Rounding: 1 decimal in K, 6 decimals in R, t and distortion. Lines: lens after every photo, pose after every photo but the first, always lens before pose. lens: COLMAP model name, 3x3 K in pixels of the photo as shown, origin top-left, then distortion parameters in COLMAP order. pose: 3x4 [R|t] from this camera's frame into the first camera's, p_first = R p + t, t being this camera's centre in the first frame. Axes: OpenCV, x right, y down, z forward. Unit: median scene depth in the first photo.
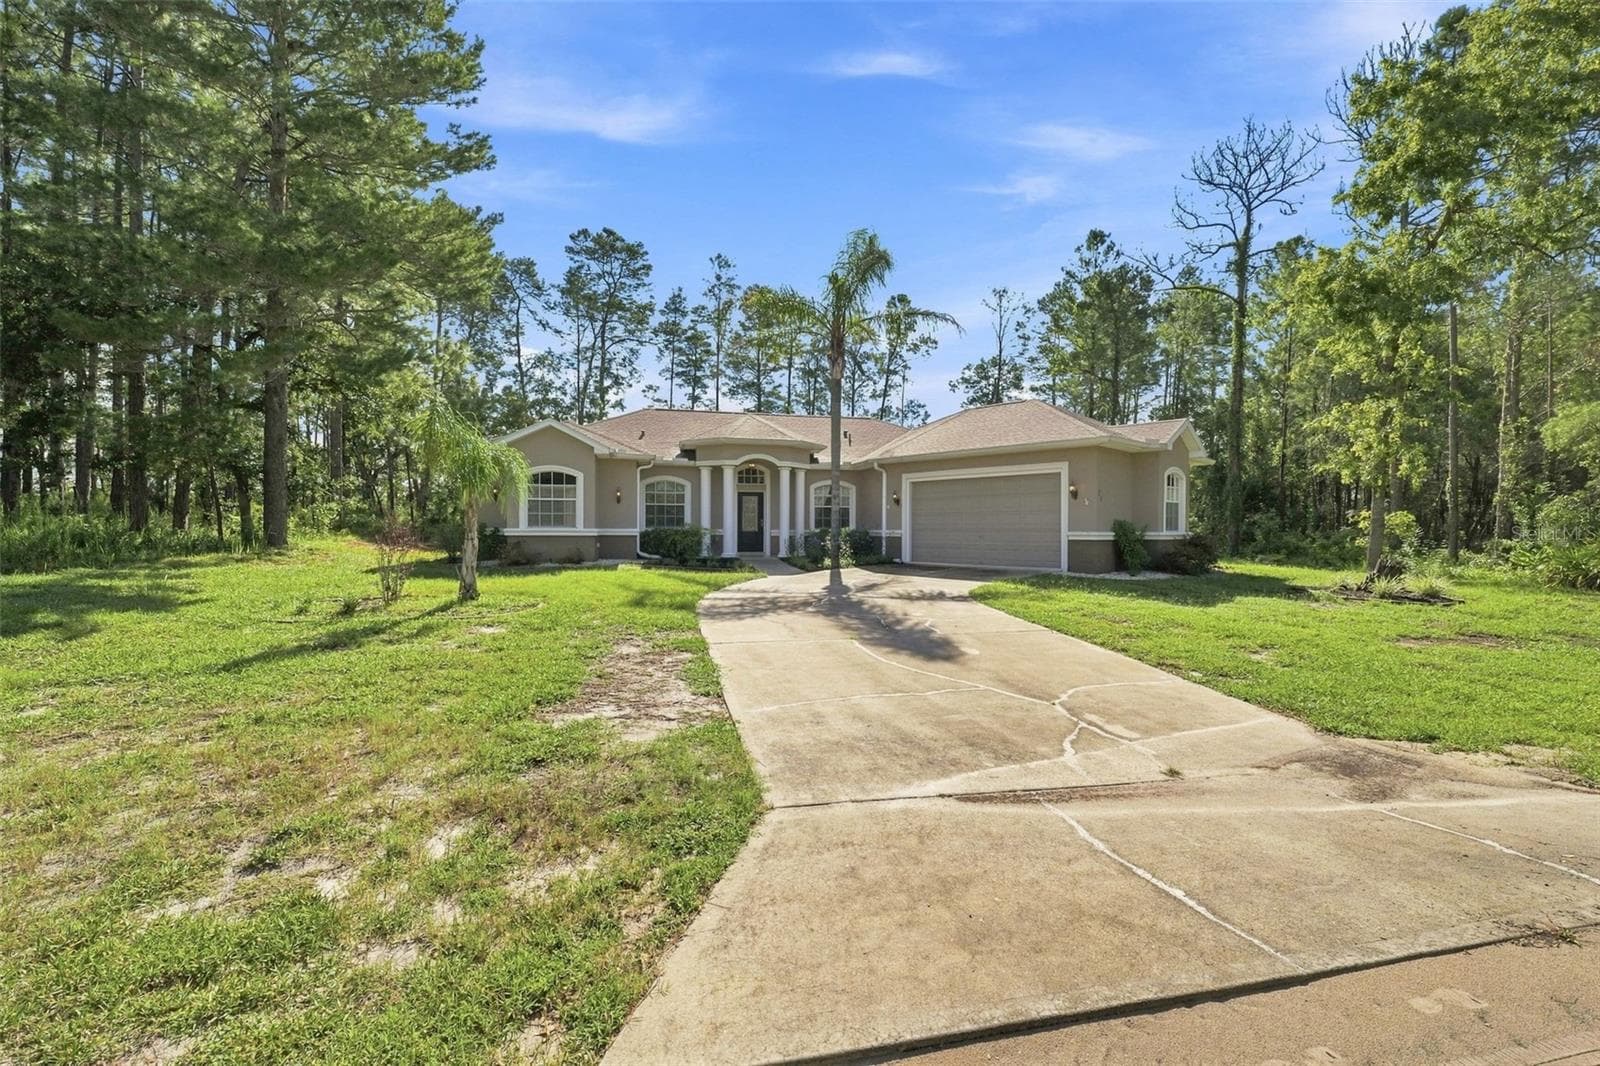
lens RADIAL K [[651.0, 0, 800.9], [0, 651.0, 535.8], [0, 0, 1]] dist [0.001994, -0.000752]
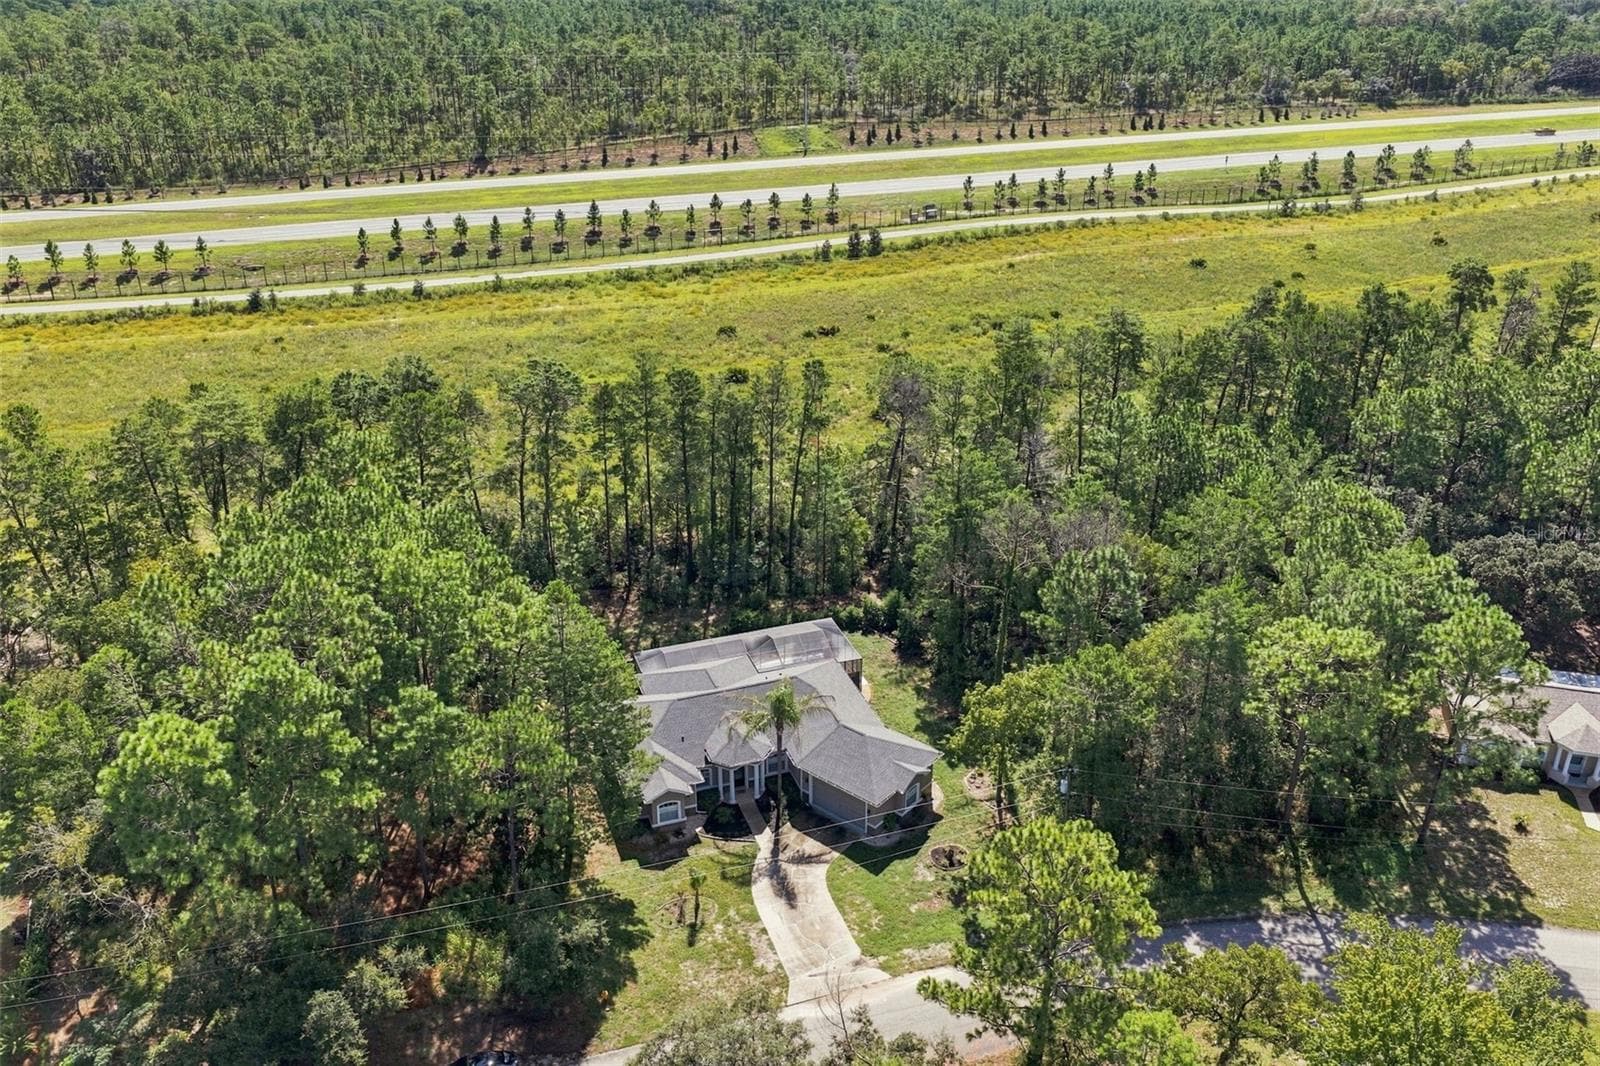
lens RADIAL K [[1329.3, 0, 800.5], [0, 1329.3, 533.9], [0, 0, 1]] dist [0.025246, -0.038764]
pose [[0.992858, -0.058531, 0.103955, -0.222547], [0.009088, 0.905950, 0.423288, -2.026898], [-0.118954, -0.419320, 0.900011, -2.044694]]
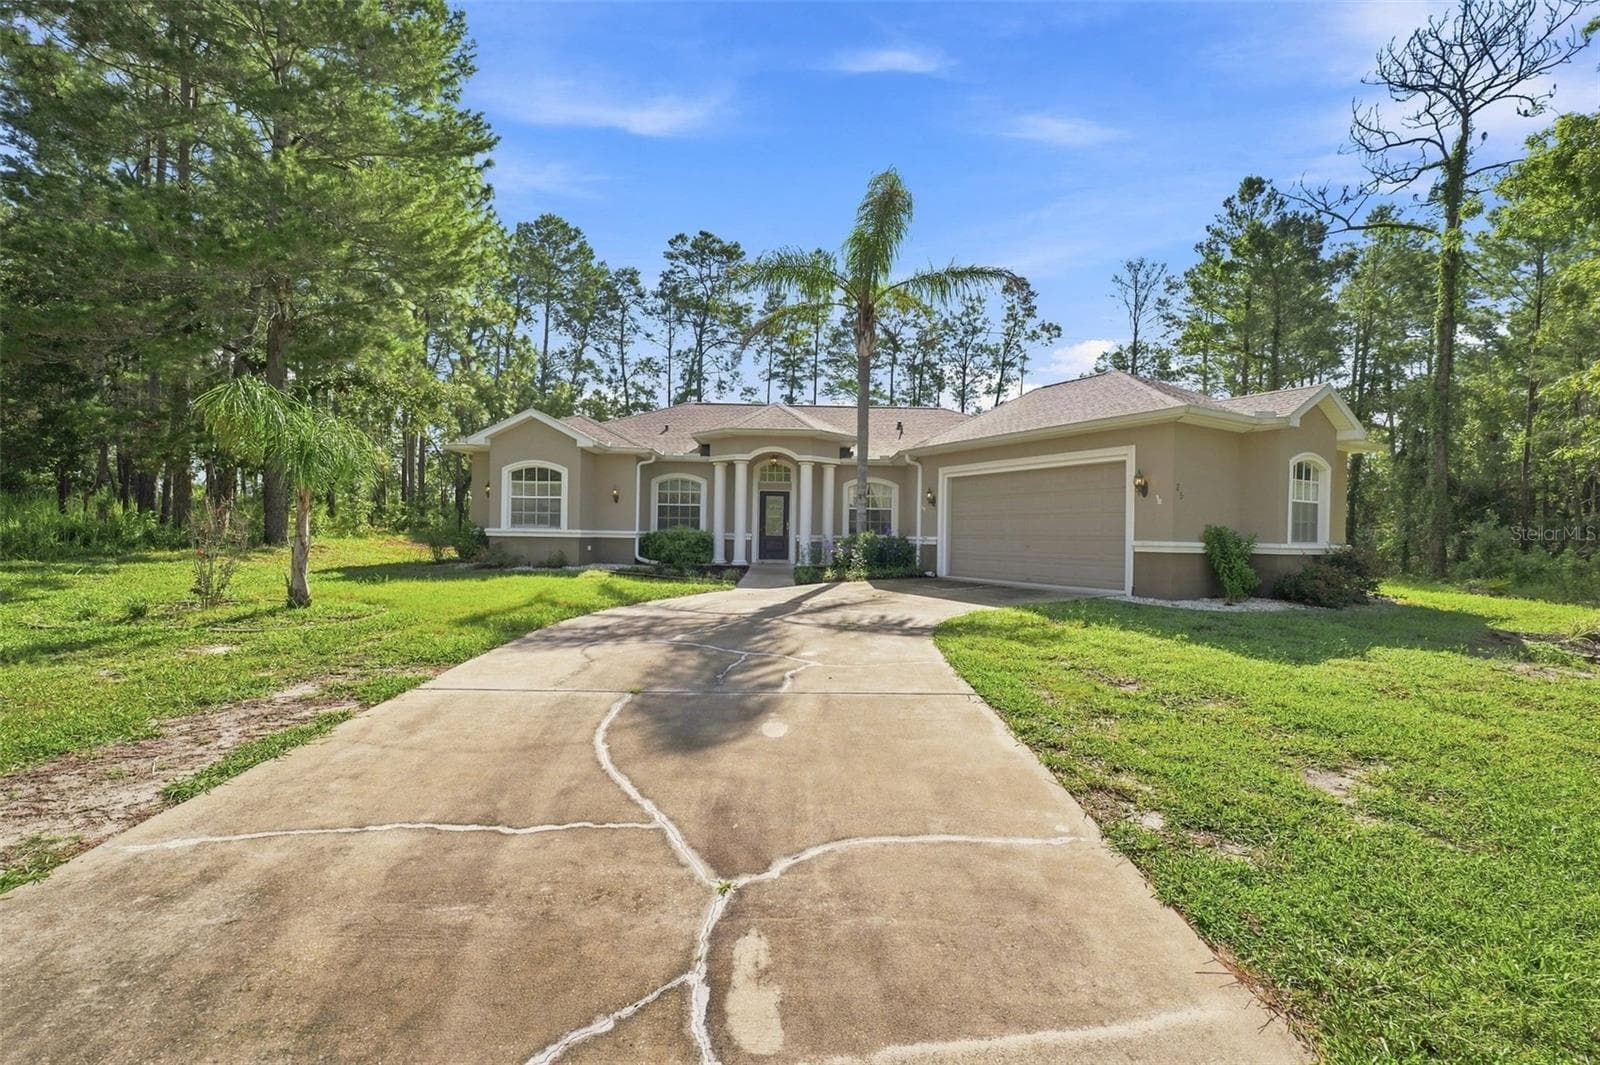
lens RADIAL K [[651.0, 0, 801.2], [0, 651.0, 535.4], [0, 0, 1]] dist [0.001994, -0.000752]
pose [[0.976165, 0.013929, -0.216581, 0.118000], [-0.016699, 0.999800, -0.010967, 0.000994], [0.216385, 0.014322, 0.976203, 0.119033]]
